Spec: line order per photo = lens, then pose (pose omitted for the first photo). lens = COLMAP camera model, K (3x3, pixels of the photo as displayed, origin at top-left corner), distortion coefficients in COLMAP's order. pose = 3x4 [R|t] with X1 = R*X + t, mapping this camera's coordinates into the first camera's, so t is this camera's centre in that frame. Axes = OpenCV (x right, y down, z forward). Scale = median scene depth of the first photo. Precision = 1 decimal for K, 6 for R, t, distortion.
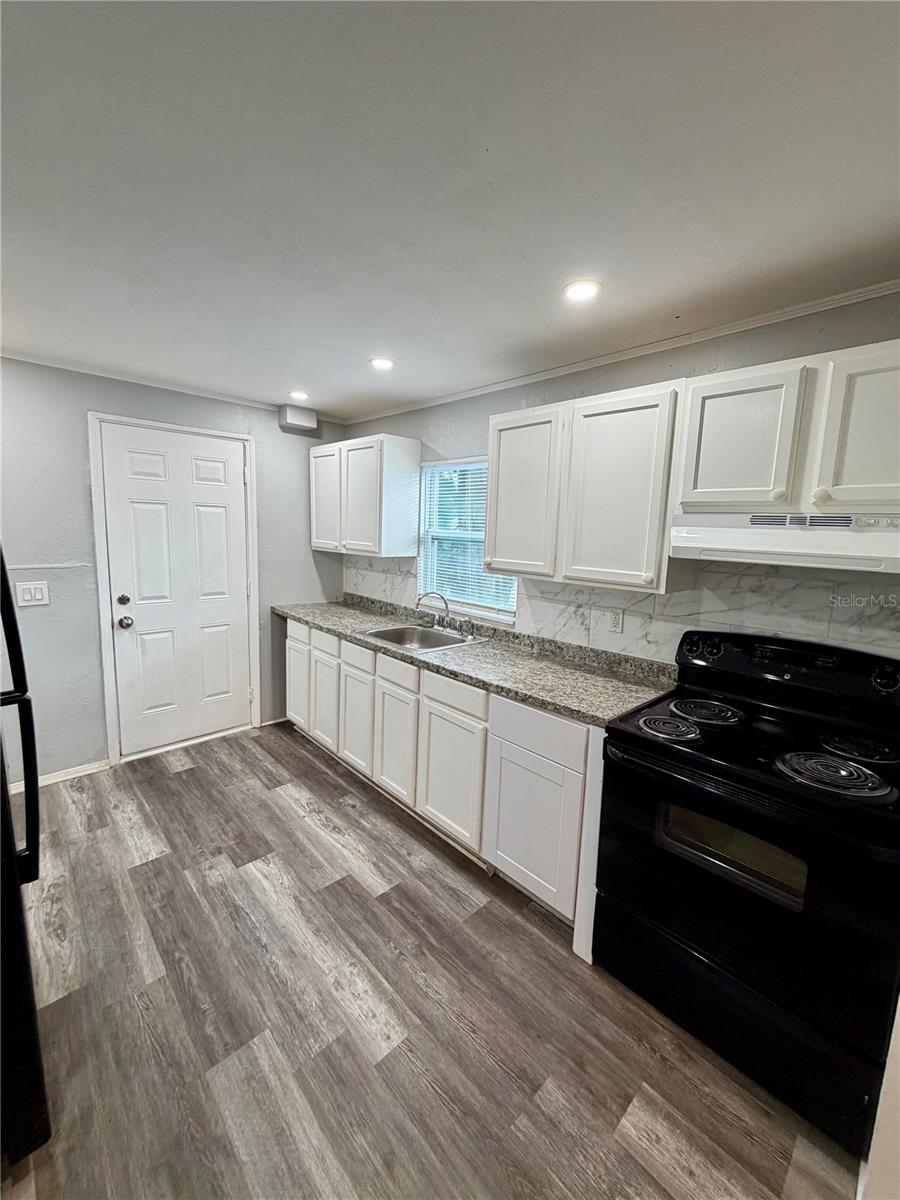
lens RADIAL K [[481.9, 0, 451.1], [0, 481.9, 593.2], [0, 0, 1]] dist [-0.001383, 0.000385]
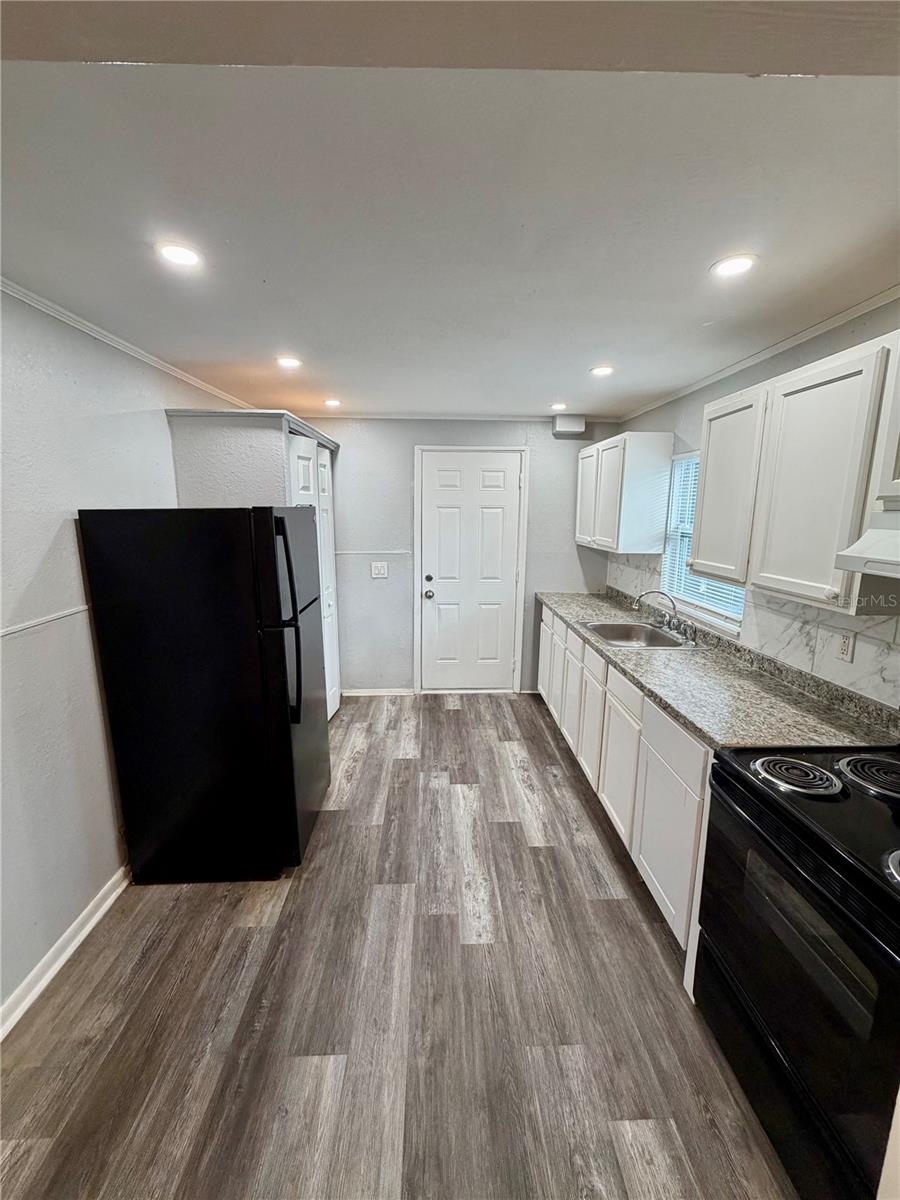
lens RADIAL K [[481.9, 0, 447.8], [0, 481.9, 592.7], [0, 0, 1]] dist [-0.001383, 0.000385]
pose [[0.747622, 0.086813, -0.658426, 0.393266], [-0.073862, 0.996138, 0.047472, -0.019560], [0.660005, 0.013142, 0.751147, -0.012446]]
